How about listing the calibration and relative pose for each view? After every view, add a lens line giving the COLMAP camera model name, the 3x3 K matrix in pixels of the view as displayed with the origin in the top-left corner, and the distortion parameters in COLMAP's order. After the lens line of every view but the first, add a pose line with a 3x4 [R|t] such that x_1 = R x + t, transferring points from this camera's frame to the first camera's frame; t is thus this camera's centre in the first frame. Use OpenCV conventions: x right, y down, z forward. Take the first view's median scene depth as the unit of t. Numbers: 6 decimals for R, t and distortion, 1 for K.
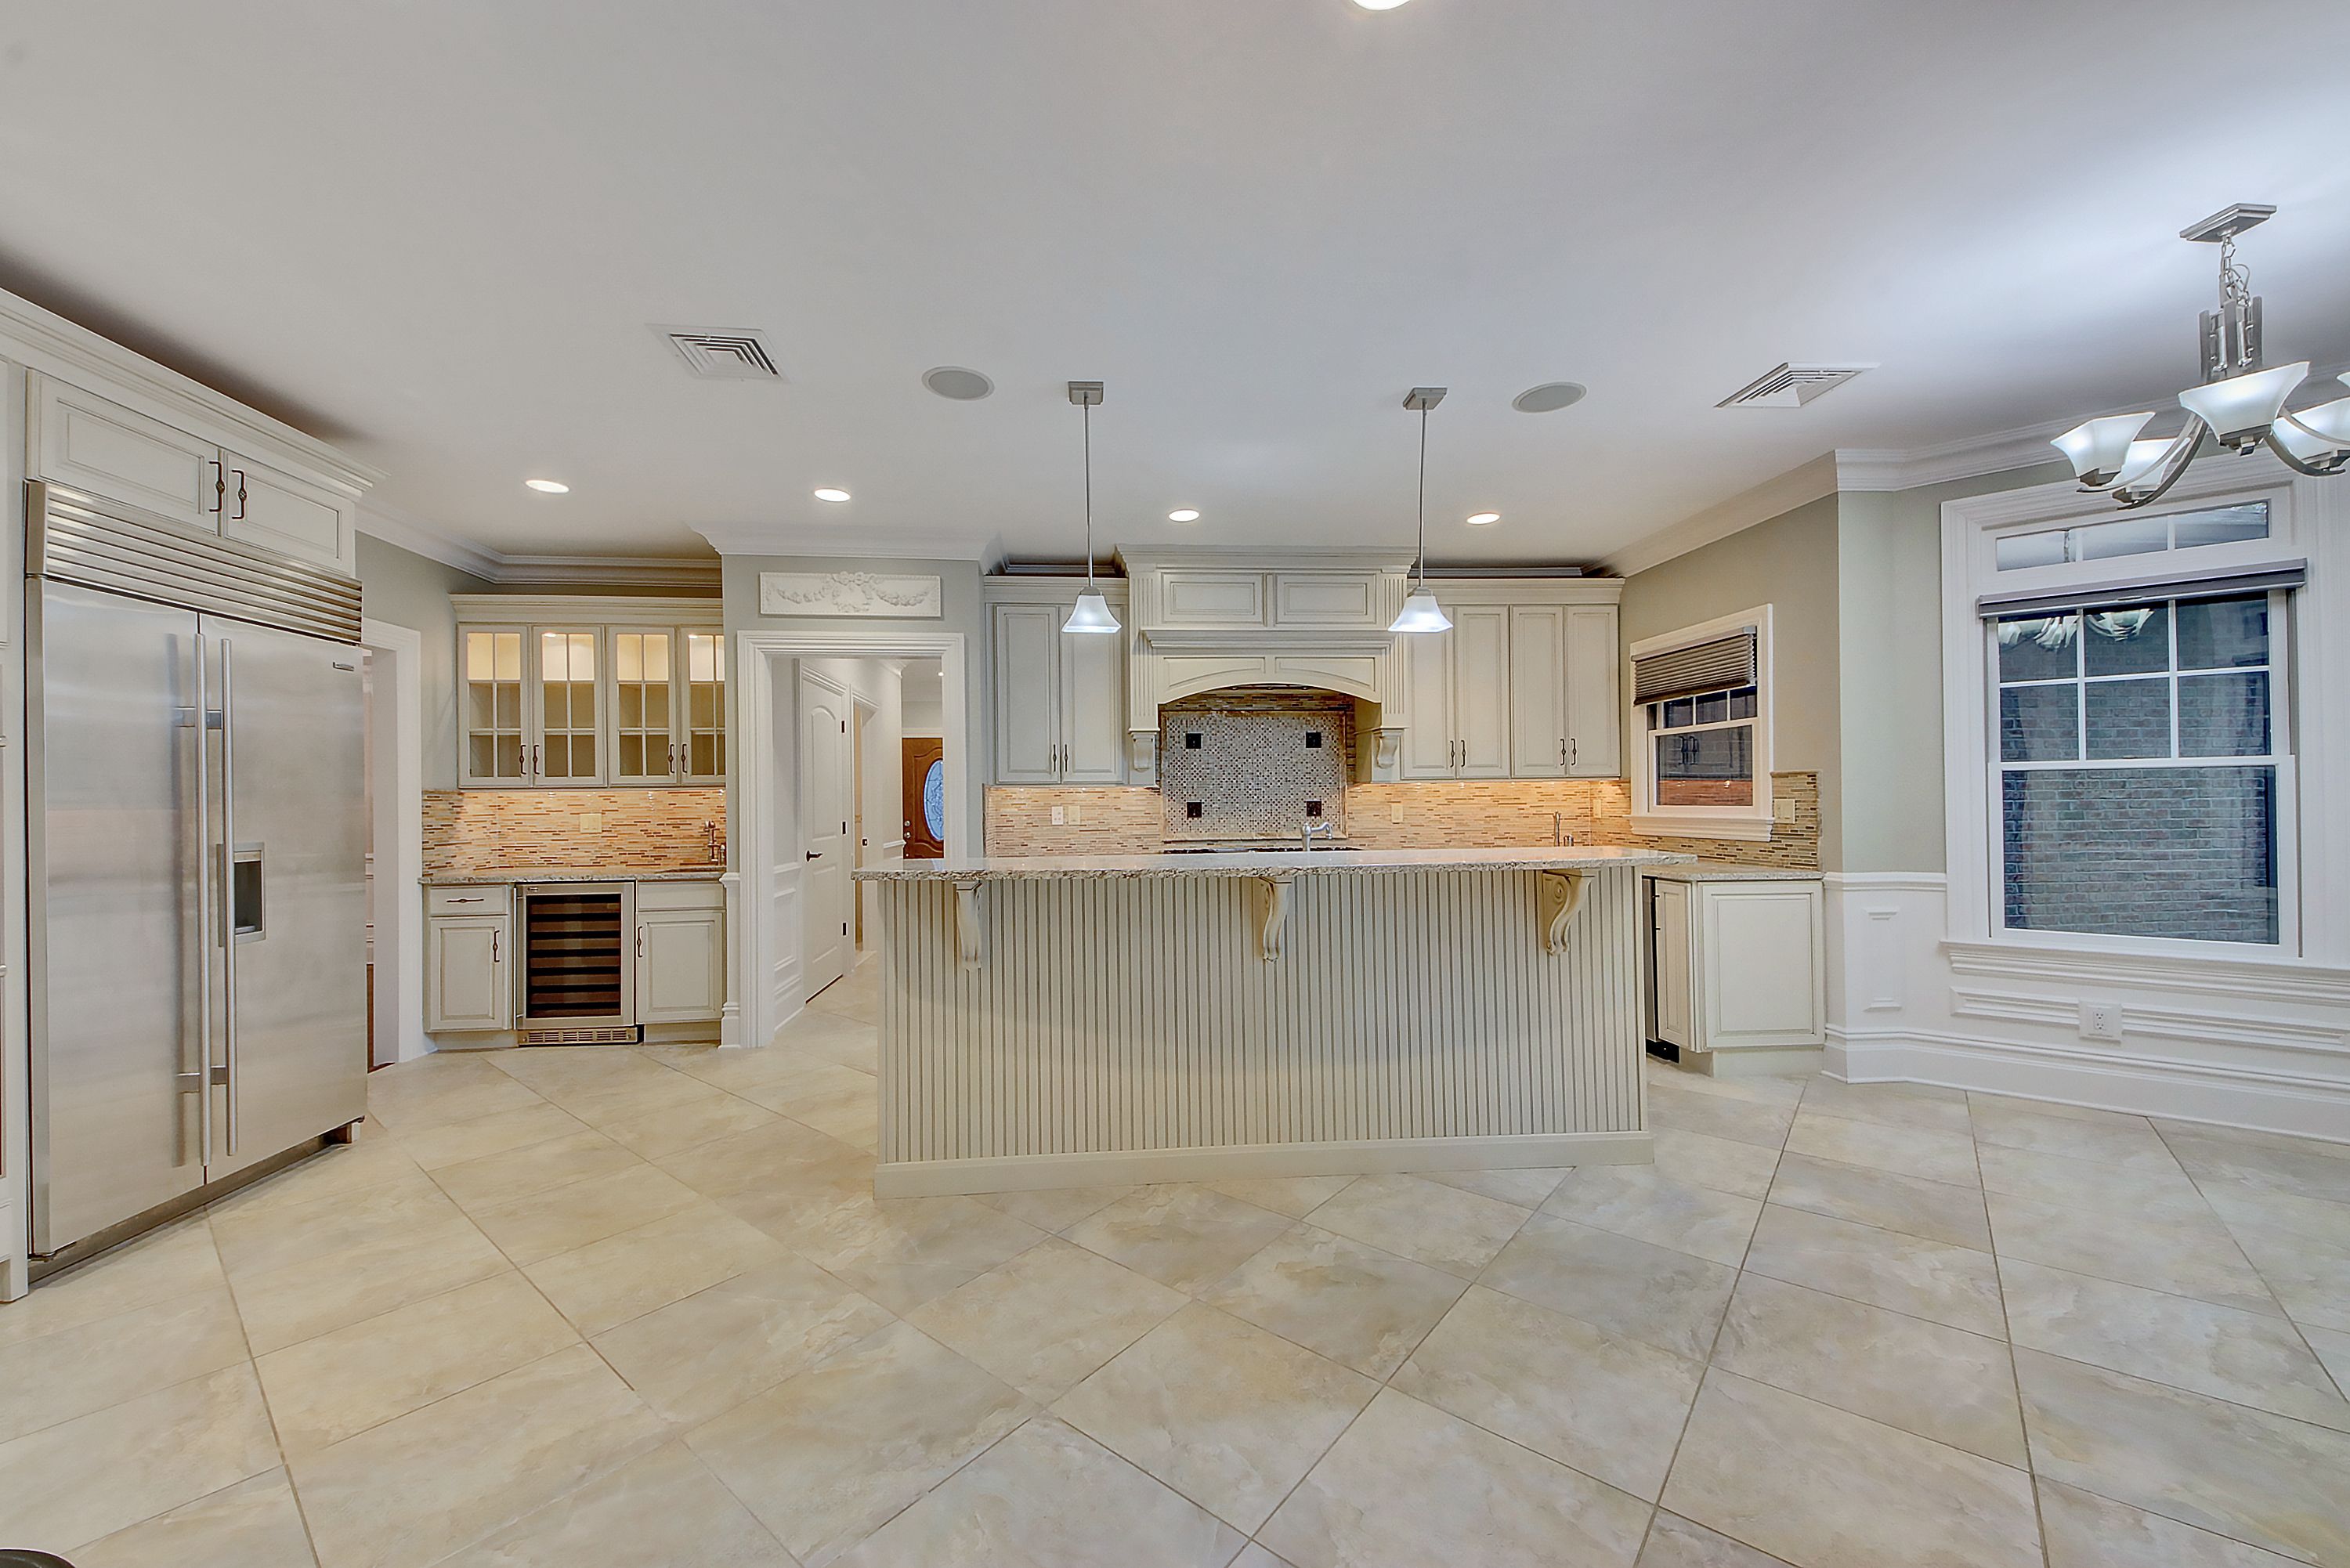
lens RADIAL K [[892.0, 0, 1152.6], [0, 892.0, 791.1], [0, 0, 1]] dist [0.016416, -0.003536]
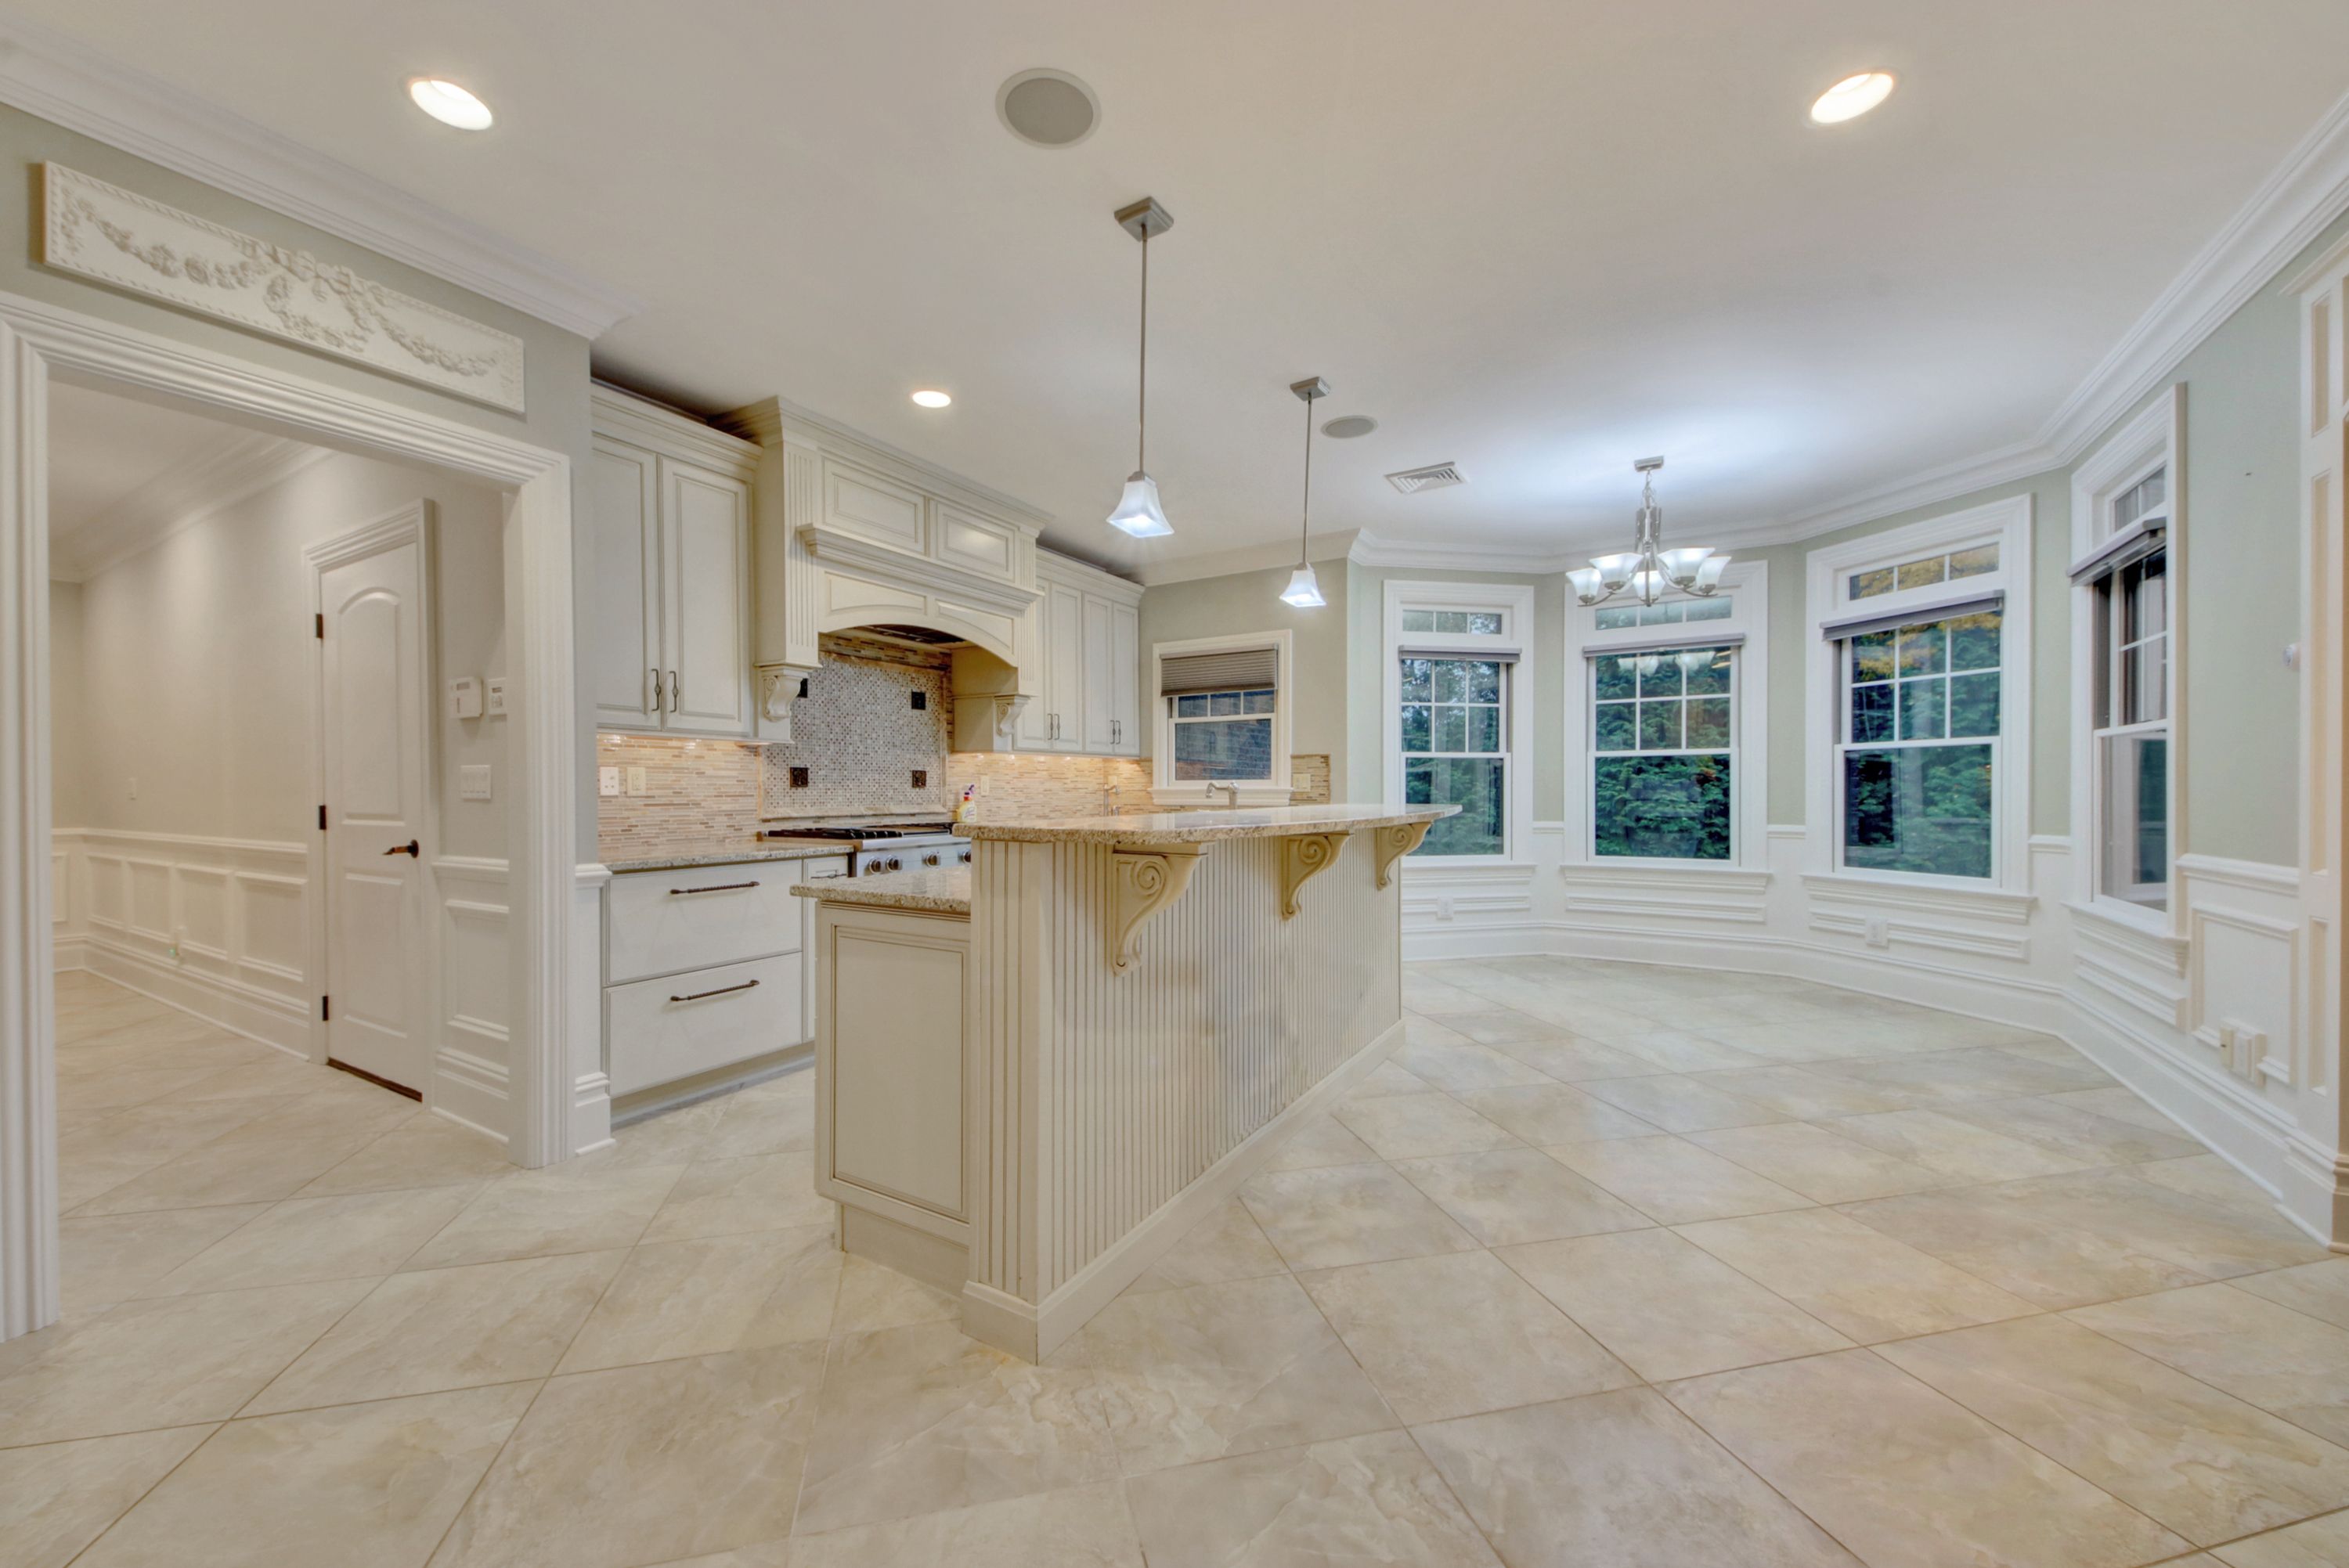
lens RADIAL K [[891.6, 0, 1147.8], [0, 891.6, 804.9], [0, 0, 1]] dist [0.016416, -0.003536]
pose [[0.595692, -0.003751, 0.803204, -0.569291], [-0.013709, 0.999796, 0.014836, 0.042463], [-0.803096, -0.019849, 0.595519, 0.428046]]
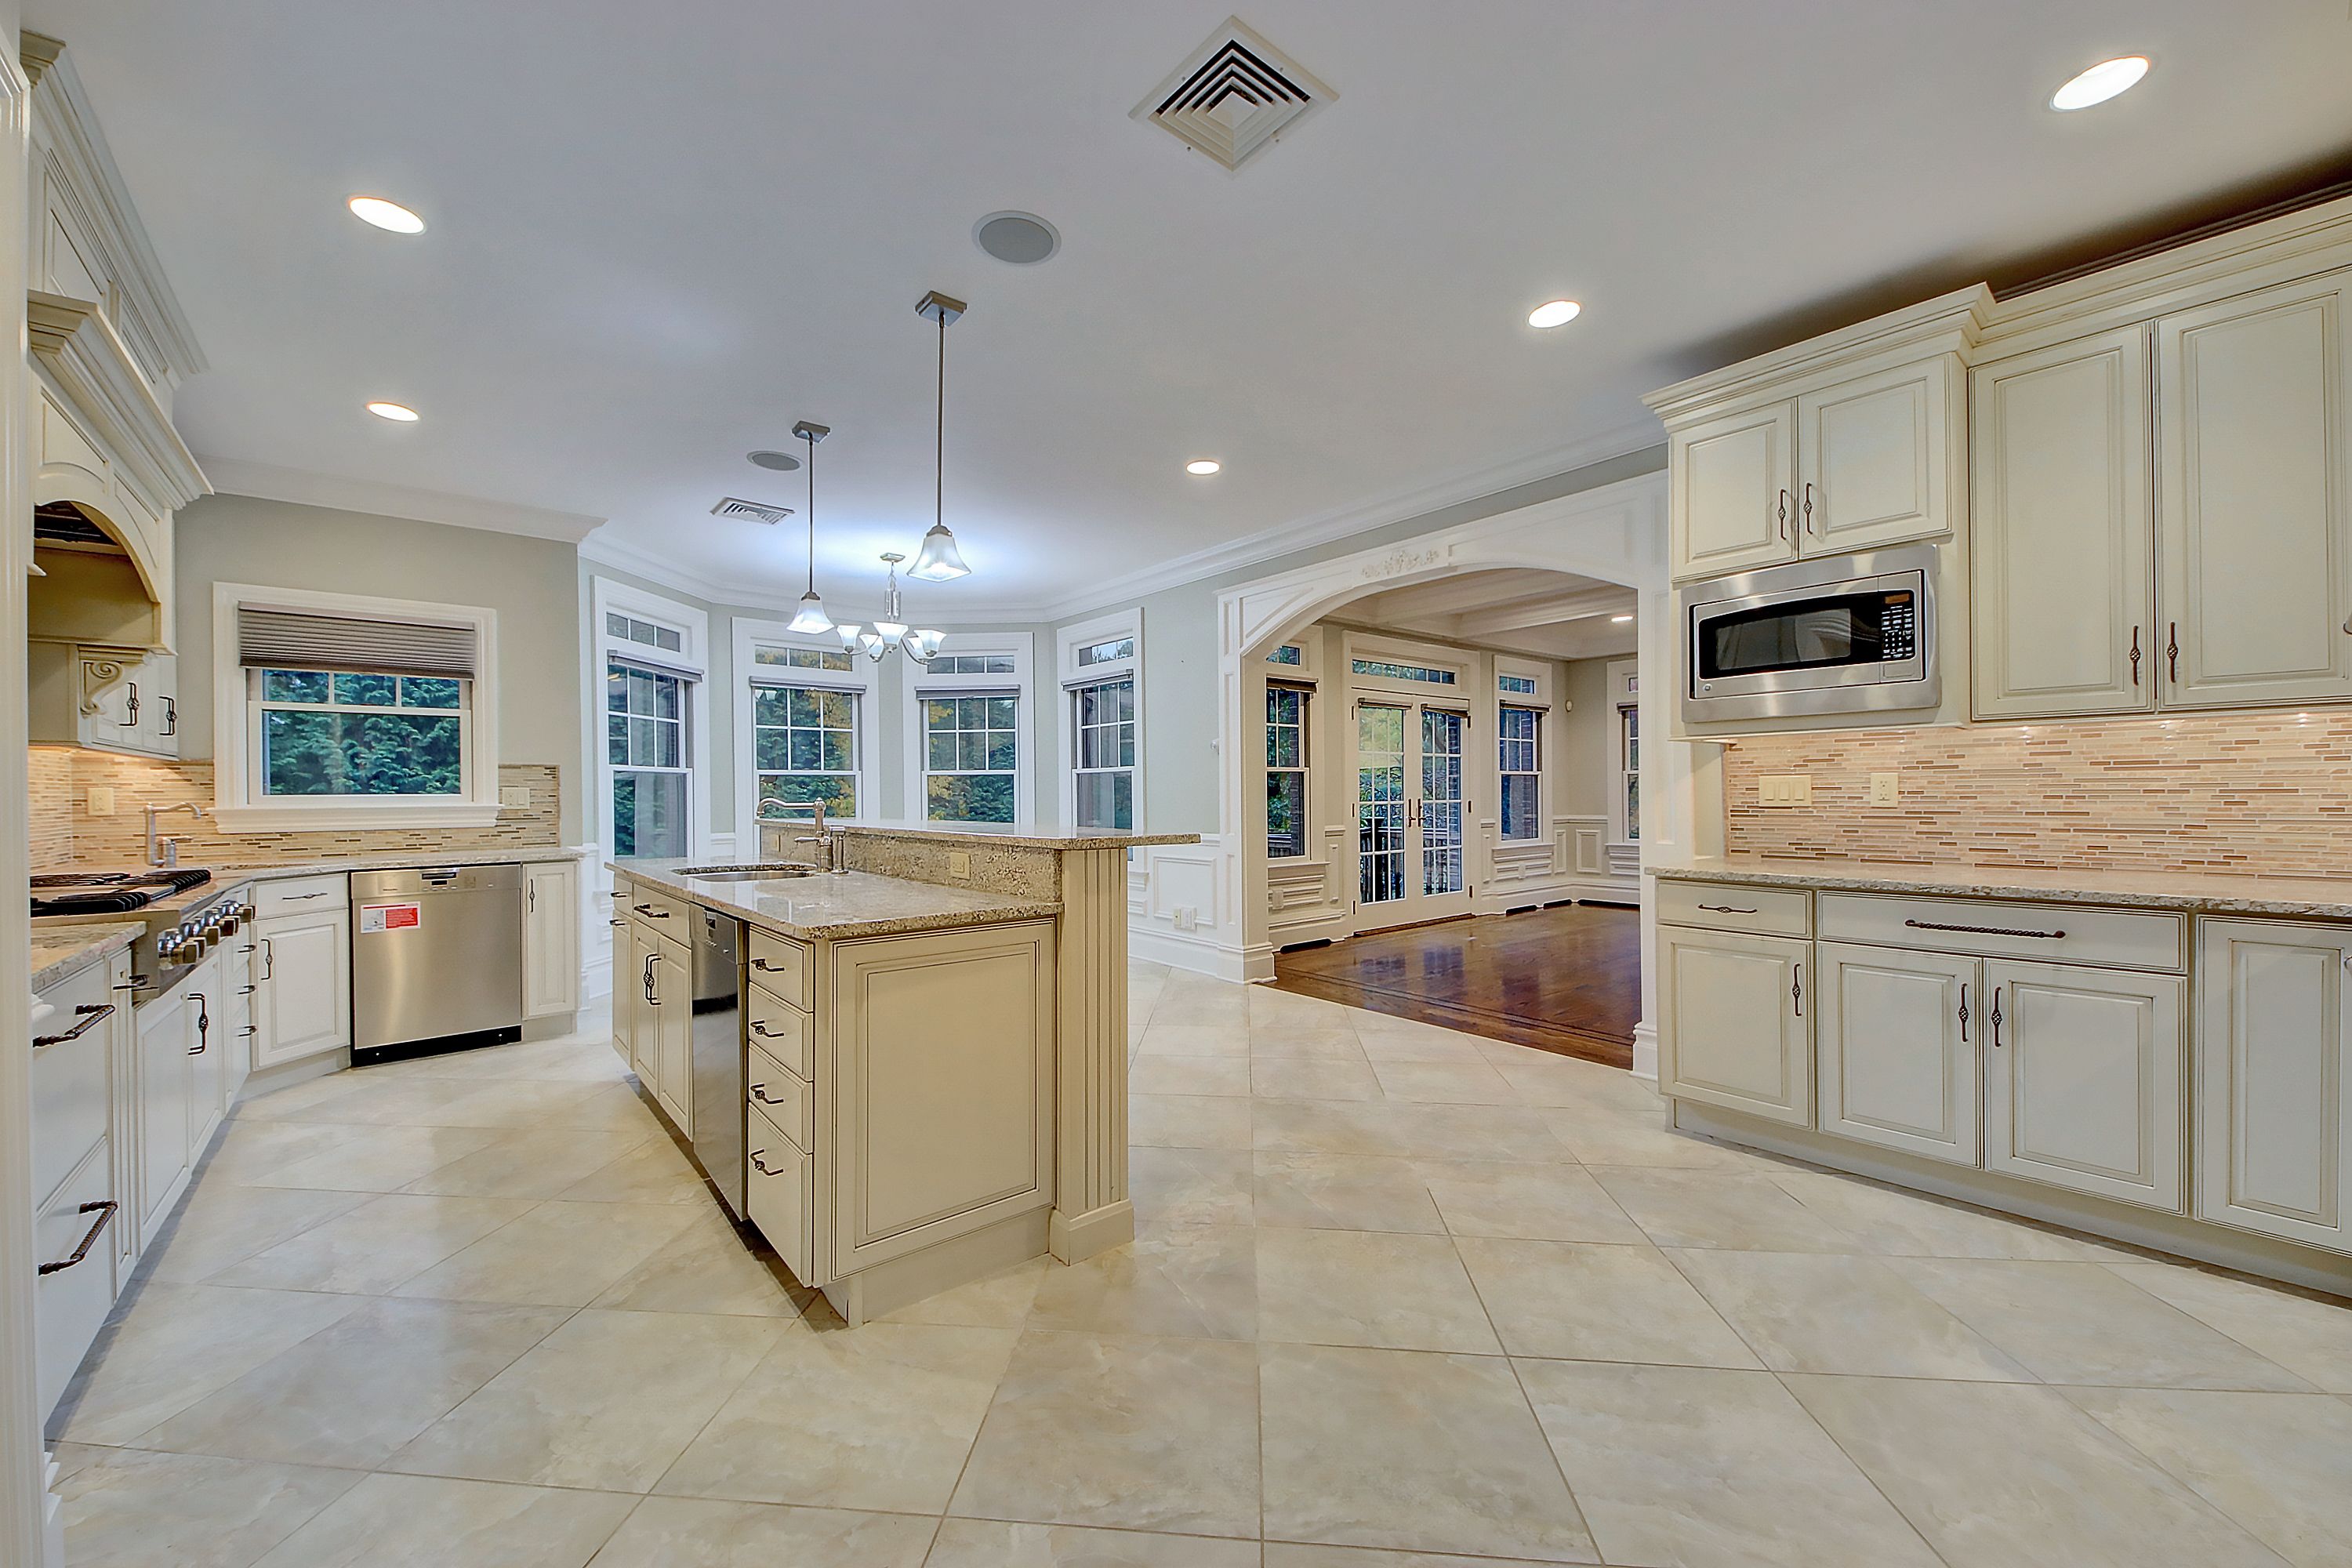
lens RADIAL K [[892.8, 0, 1152.3], [0, 892.8, 799.6], [0, 0, 1]] dist [0.016416, -0.003536]
pose [[-0.562501, 0.011250, 0.826720, -0.753444], [0.003126, 0.999929, -0.011479, 0.043672], [-0.826791, -0.003873, -0.562496, 1.081205]]
